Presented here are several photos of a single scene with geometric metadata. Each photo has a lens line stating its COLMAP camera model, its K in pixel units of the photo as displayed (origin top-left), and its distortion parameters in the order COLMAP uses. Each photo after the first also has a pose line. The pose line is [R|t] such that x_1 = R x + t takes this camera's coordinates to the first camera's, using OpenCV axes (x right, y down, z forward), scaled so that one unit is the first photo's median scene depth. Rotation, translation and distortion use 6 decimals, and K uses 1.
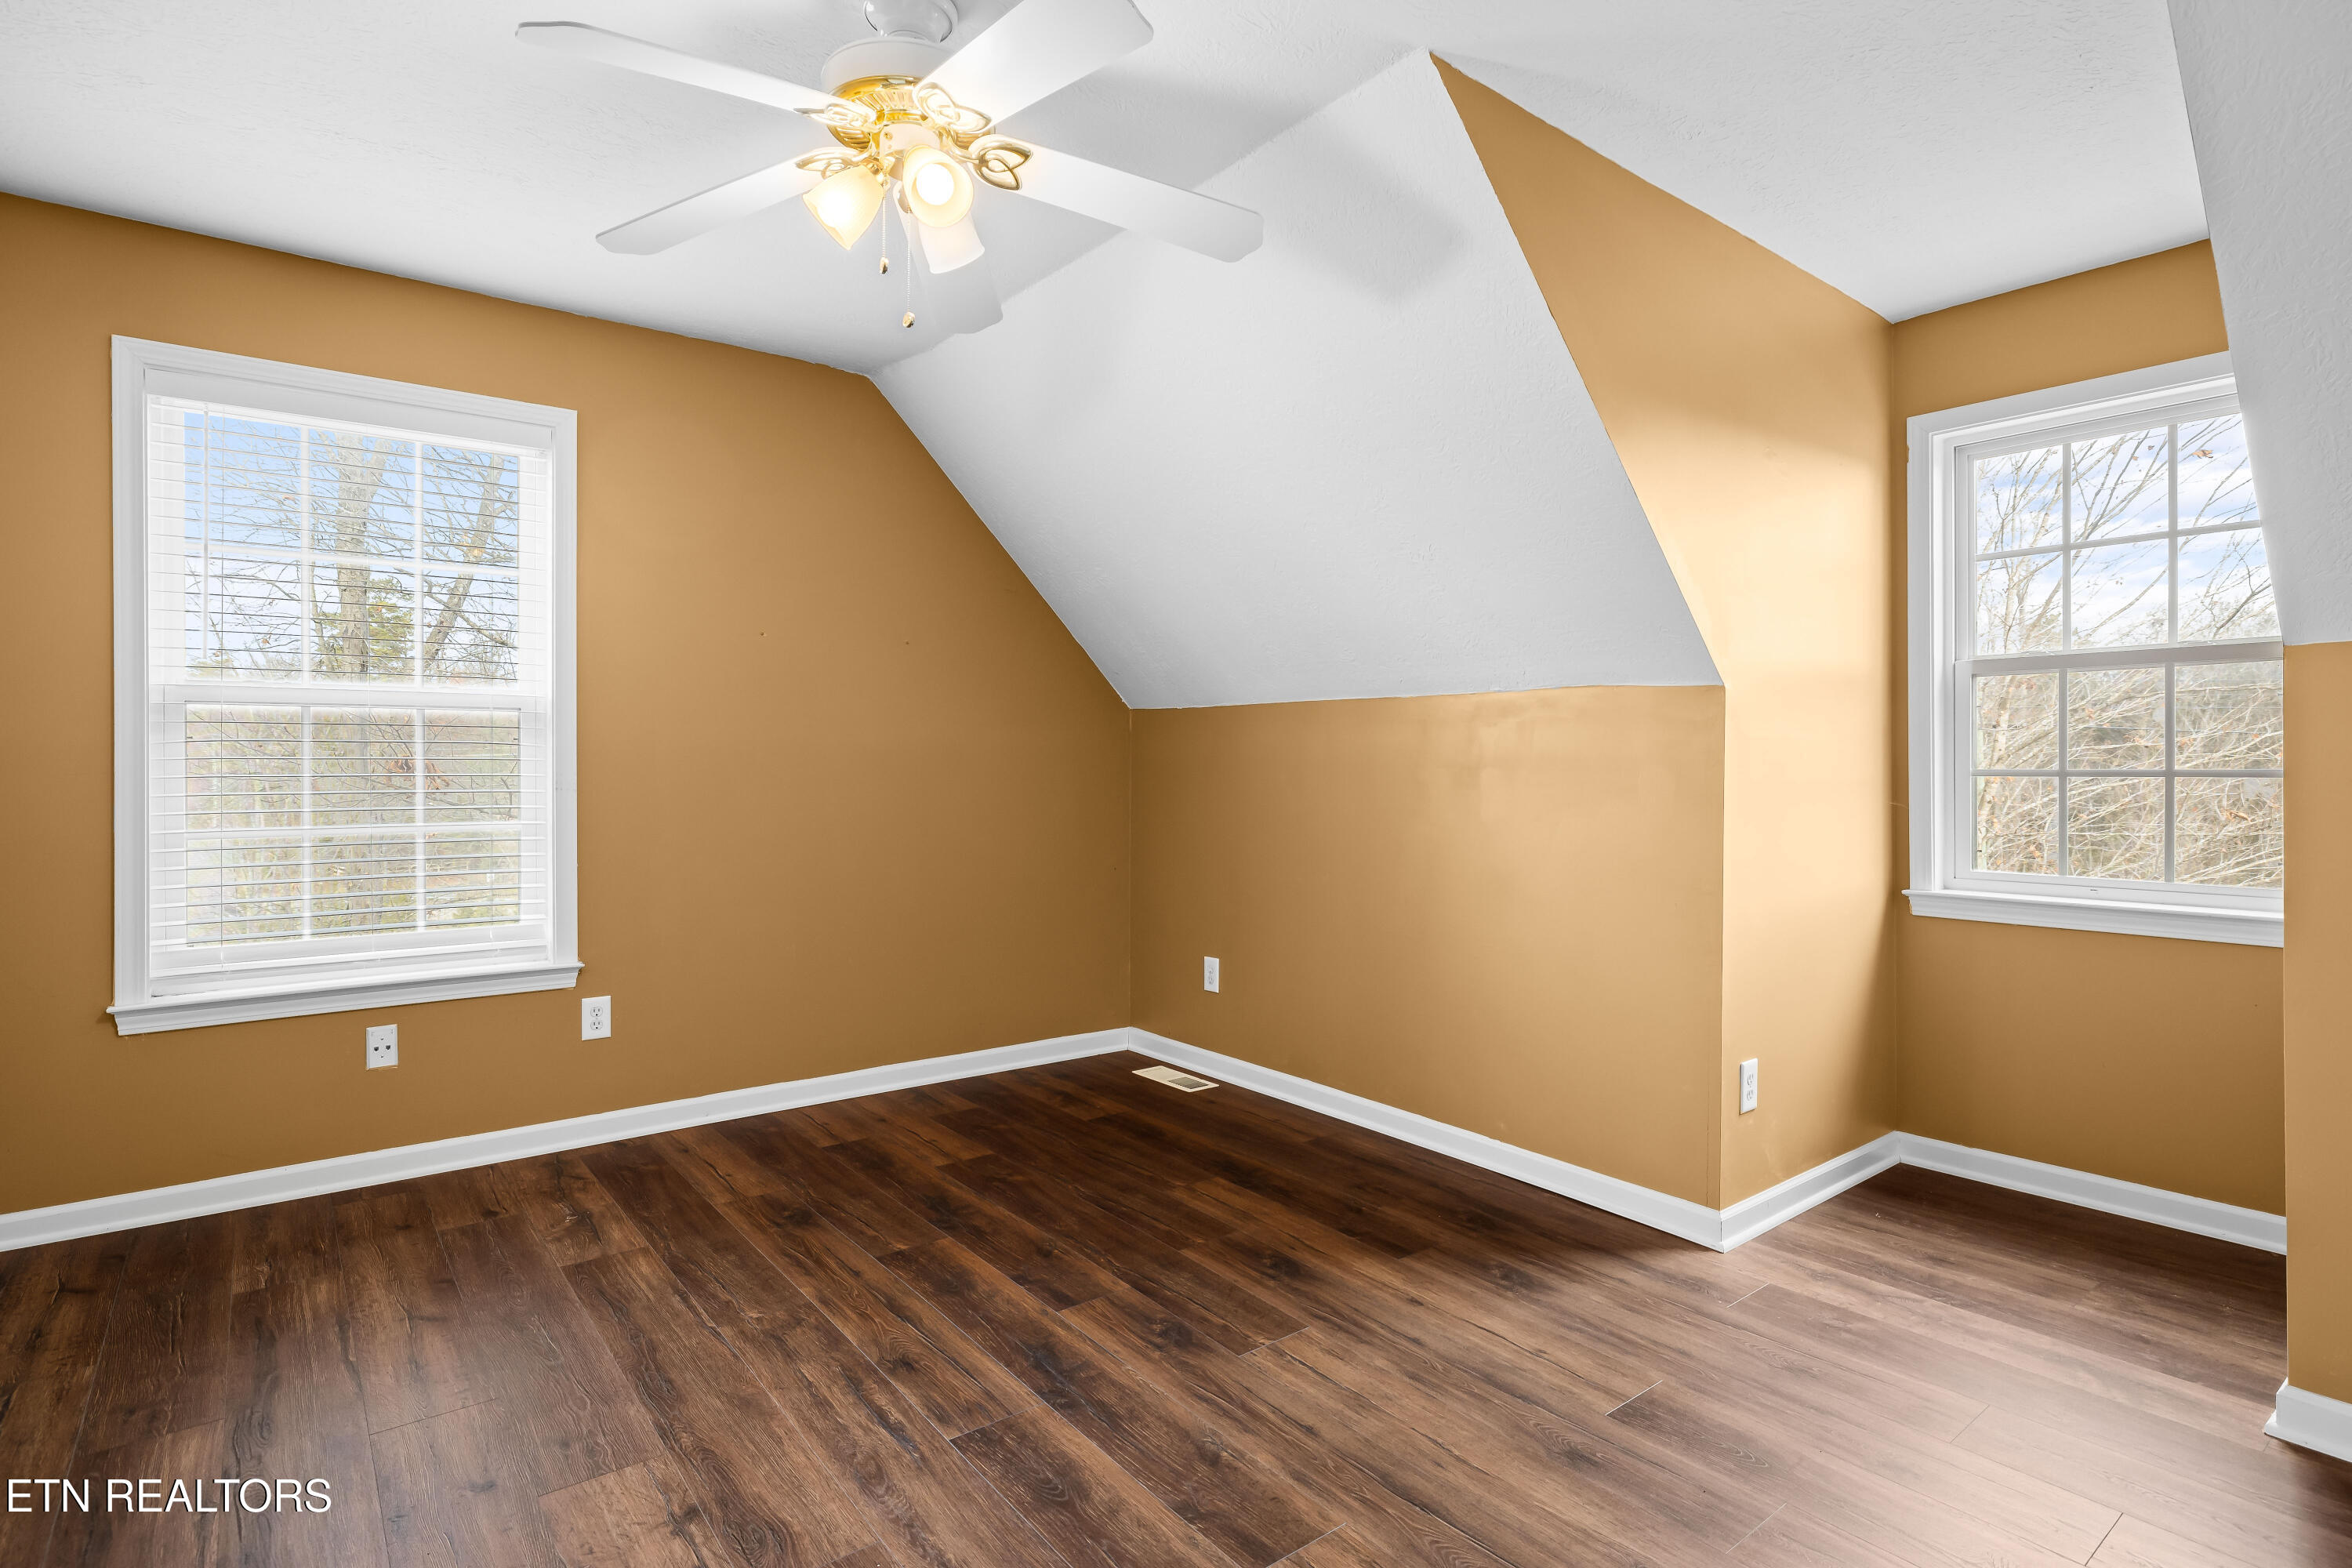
lens RADIAL K [[1164.0, 0, 1179.9], [0, 1164.0, 767.7], [0, 0, 1]] dist [0.000706, -0.000541]
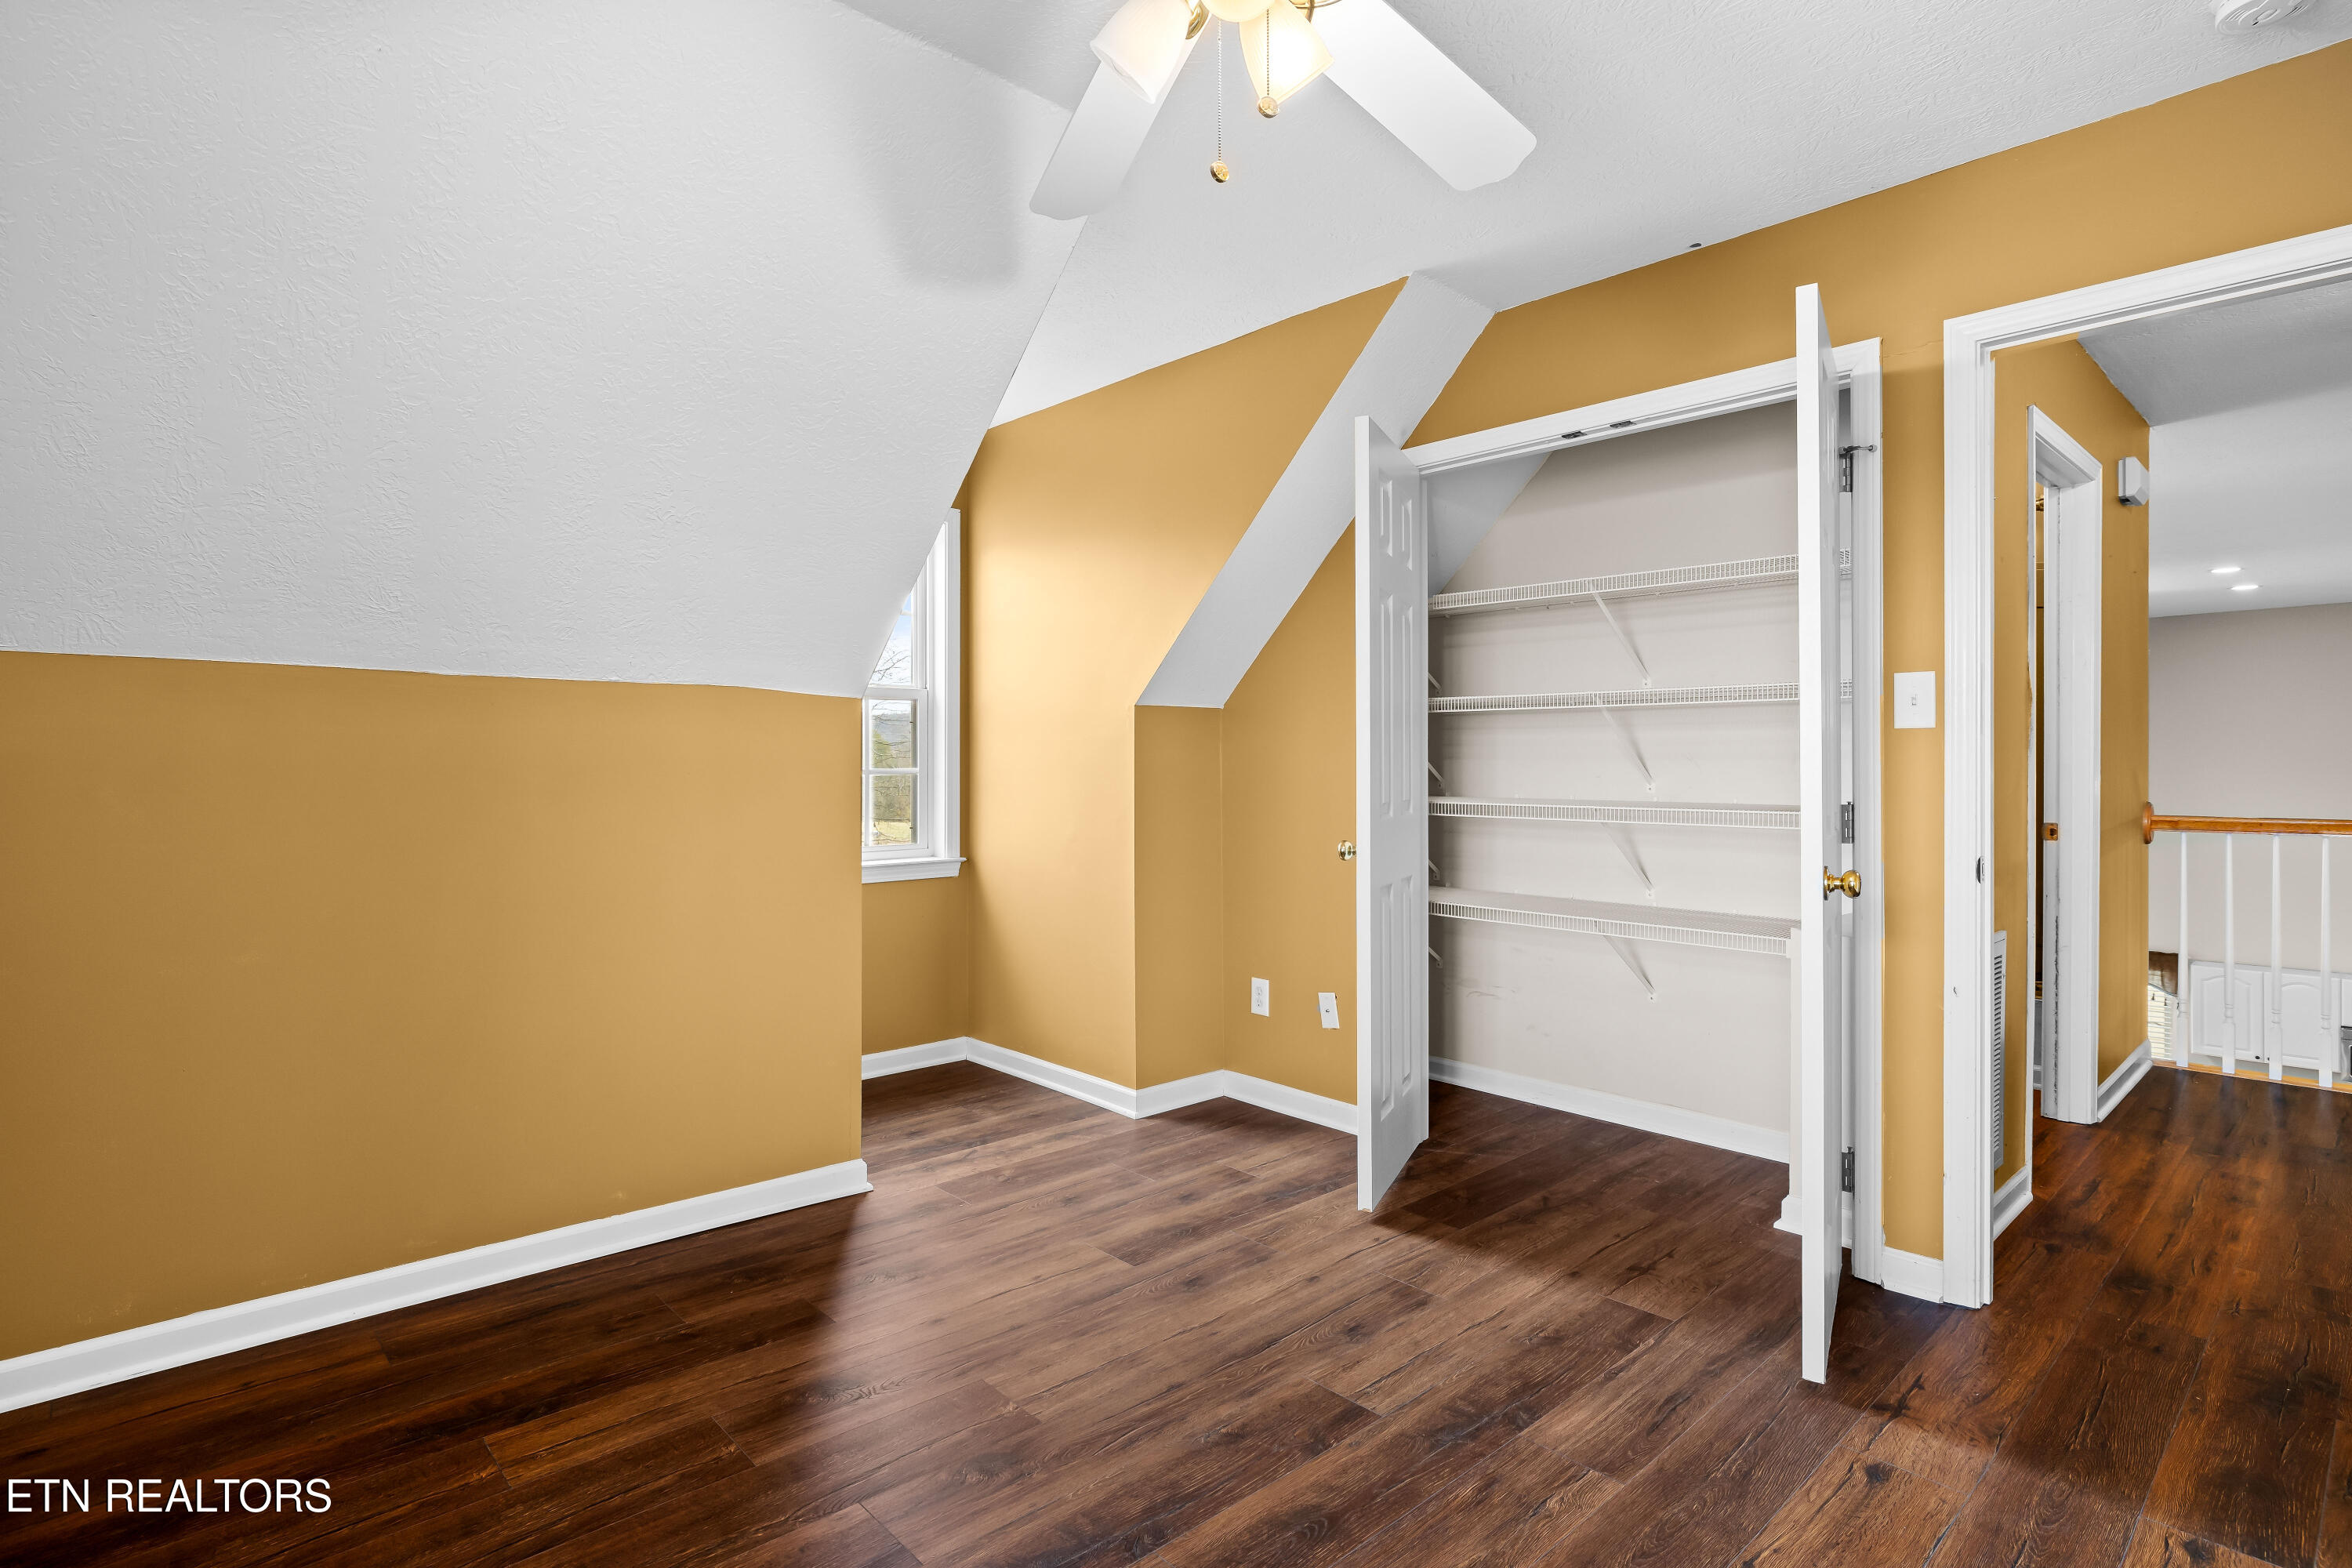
lens RADIAL K [[1164.0, 0, 1156.7], [0, 1164.0, 775.7], [0, 0, 1]] dist [0.000706, -0.000541]
pose [[-0.066568, -0.010811, 0.997723, -0.758845], [-0.002238, 0.999940, 0.010686, -0.009240], [-0.997779, -0.001522, -0.066588, 0.858965]]
